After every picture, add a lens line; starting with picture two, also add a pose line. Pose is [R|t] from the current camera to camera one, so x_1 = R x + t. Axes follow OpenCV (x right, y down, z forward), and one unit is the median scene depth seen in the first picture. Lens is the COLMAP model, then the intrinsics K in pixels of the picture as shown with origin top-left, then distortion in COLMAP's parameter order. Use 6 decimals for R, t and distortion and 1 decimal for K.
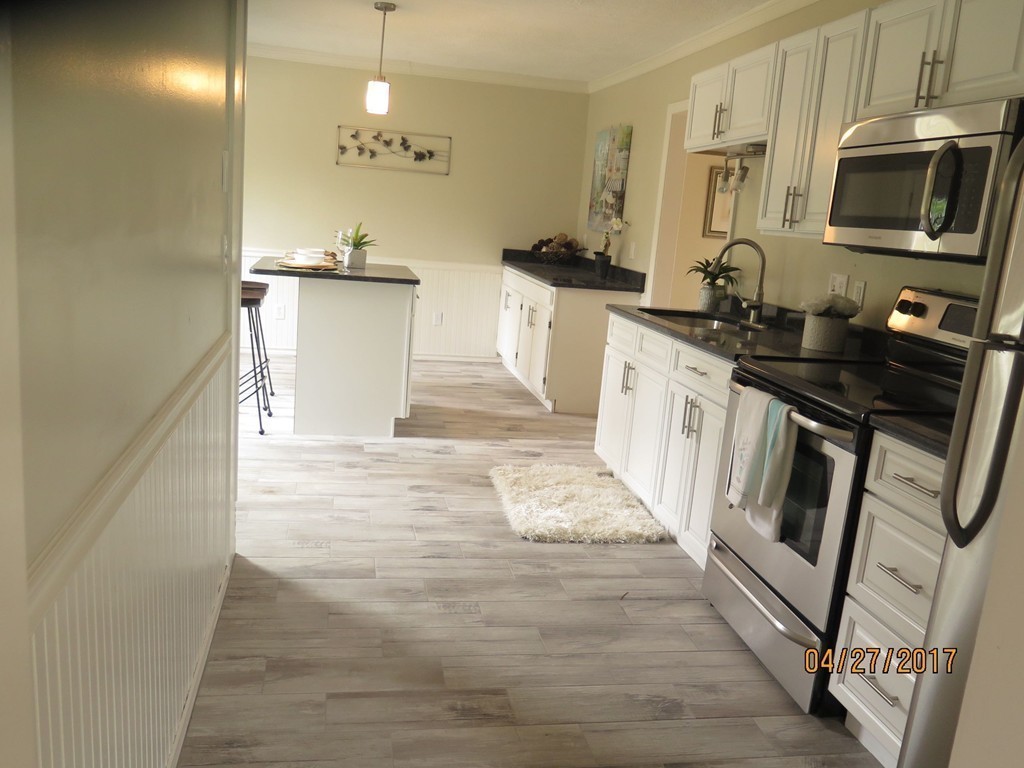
lens RADIAL K [[863.0, 0, 513.3], [0, 863.0, 386.1], [0, 0, 1]] dist [-0.024147, 0.007885]
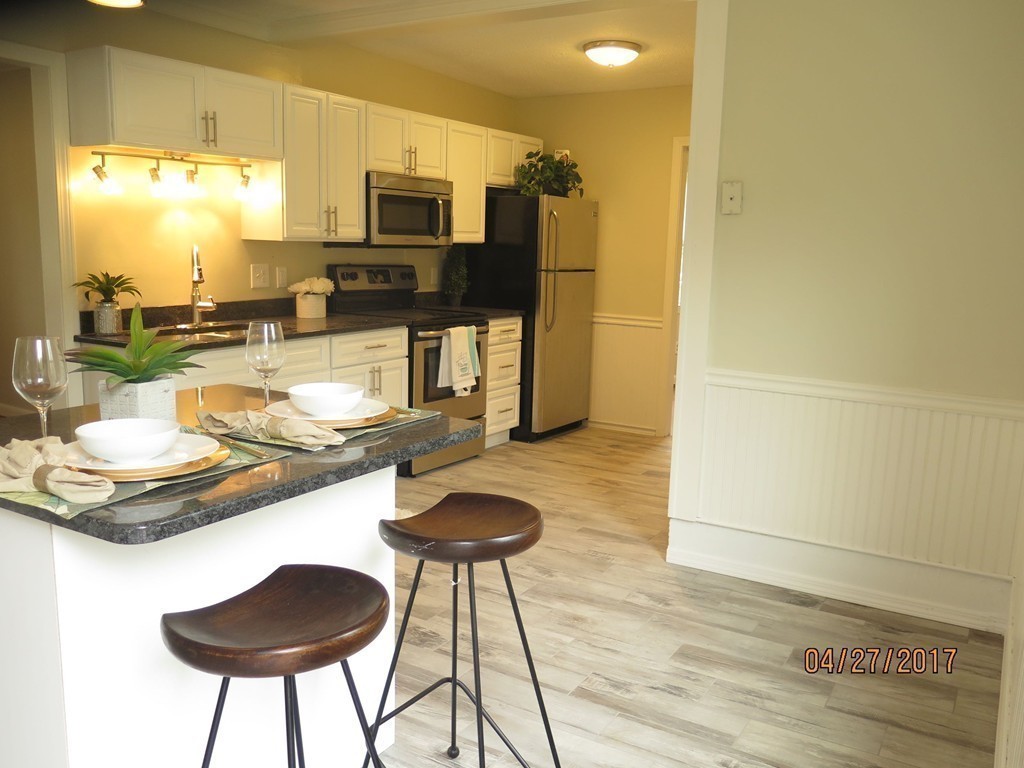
lens RADIAL K [[863.0, 0, 513.3], [0, 863.0, 386.1], [0, 0, 1]] dist [-0.024147, 0.007885]
pose [[-0.737626, -0.214046, 0.640384, -0.692955], [0.043712, 0.931296, 0.361631, -0.367124], [-0.673793, 0.294741, -0.677592, 1.486827]]
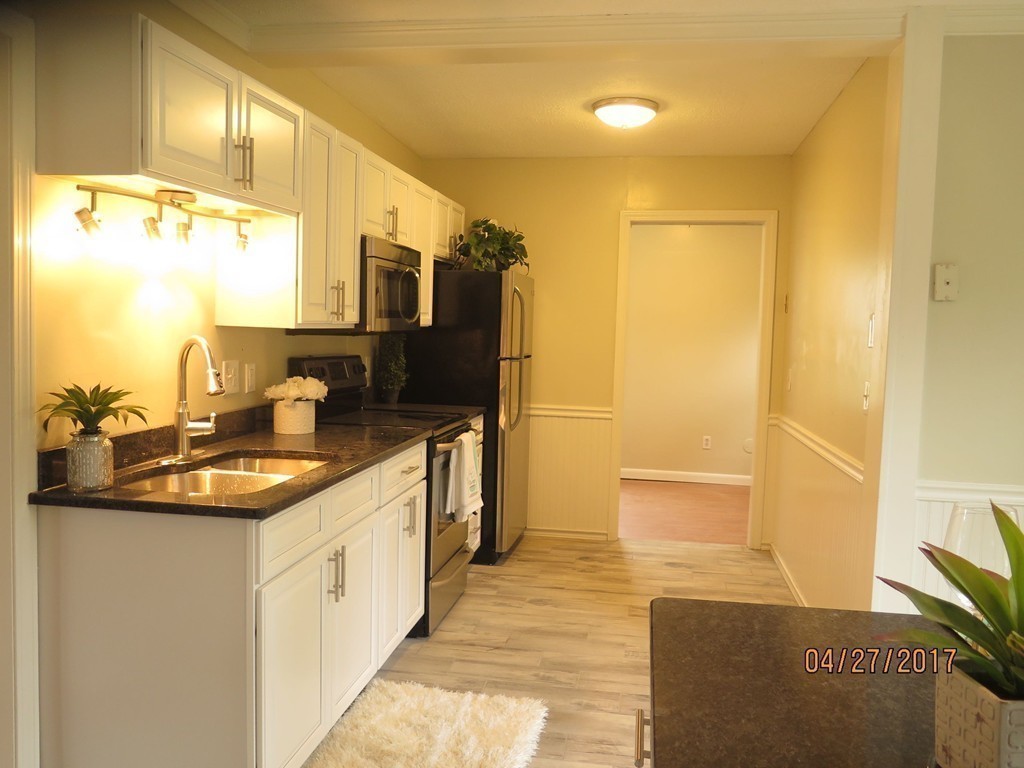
lens RADIAL K [[863.0, 0, 513.3], [0, 863.0, 386.1], [0, 0, 1]] dist [-0.024147, 0.007885]
pose [[-0.932833, -0.135675, 0.333787, -0.183423], [-0.037826, 0.958152, 0.283750, -0.331928], [-0.358317, 0.252065, -0.898928, 1.519921]]
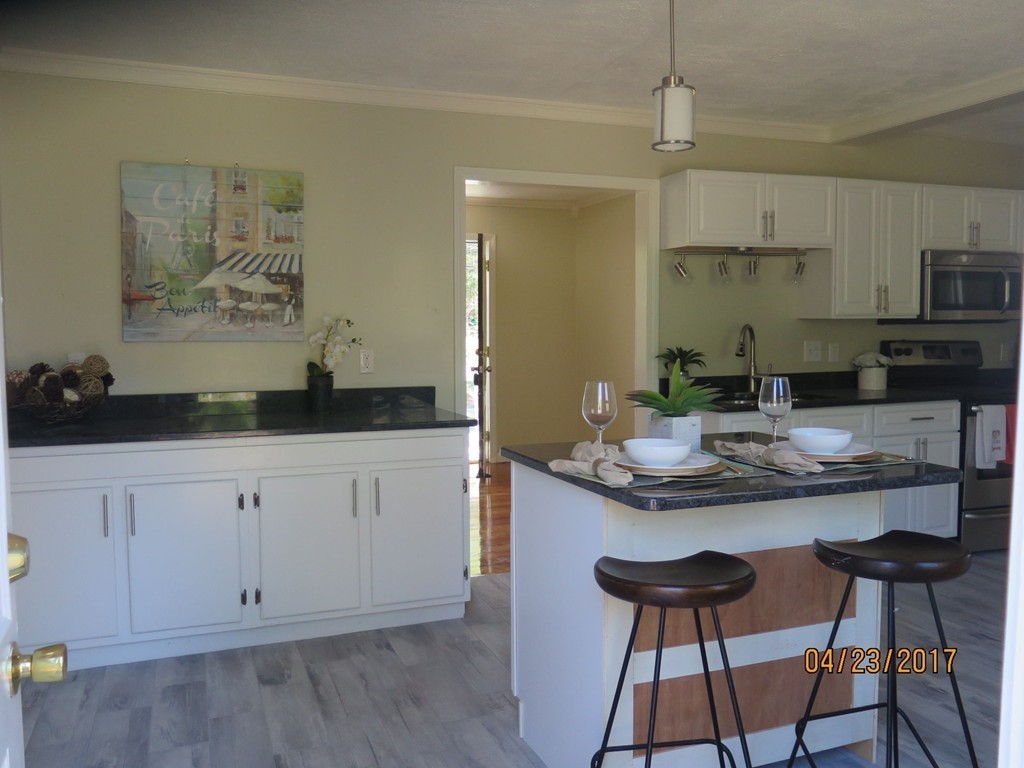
lens RADIAL K [[863.0, 0, 513.3], [0, 863.0, 386.1], [0, 0, 1]] dist [-0.024147, 0.007885]
pose [[-0.173977, -0.155886, 0.972333, -0.840811], [0.185087, 0.964617, 0.187766, -0.373375], [-0.967199, 0.212633, -0.138969, 1.506619]]
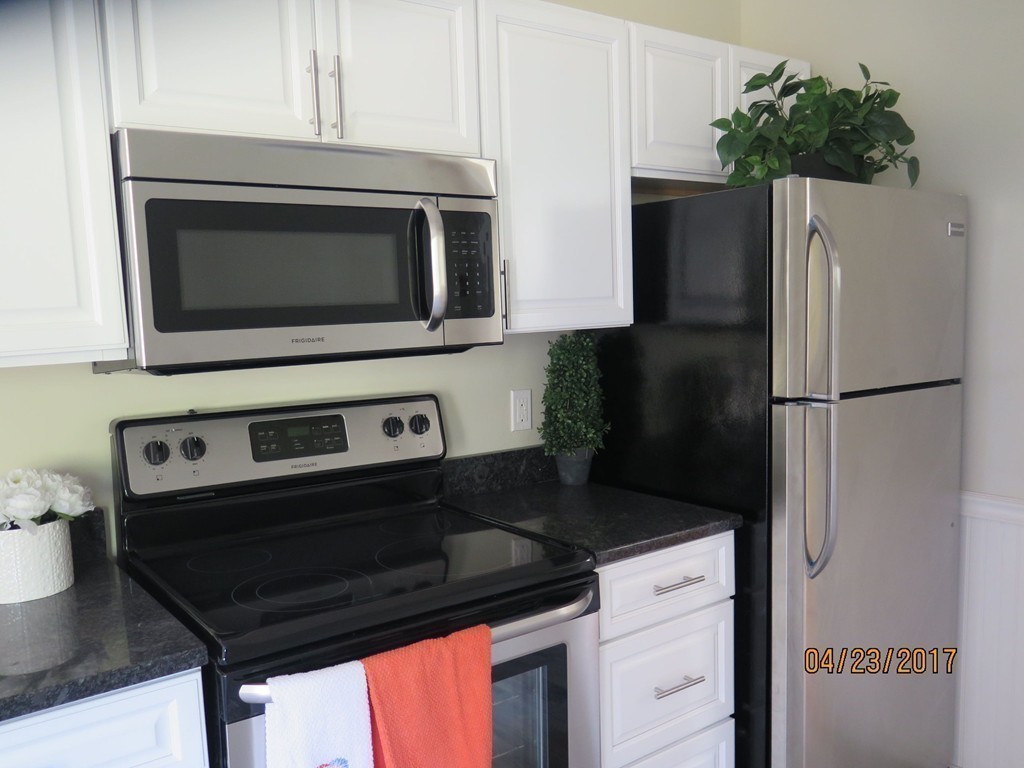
lens RADIAL K [[854.6, 0, 512.0], [0, 854.6, 384.0], [0, 0, 1]] dist [-0.023418, 0.004997]
pose [[-0.435742, -0.153632, 0.886863, -0.122021], [0.174309, 0.952268, 0.250605, -0.179987], [-0.883032, 0.263787, -0.388163, 0.744065]]
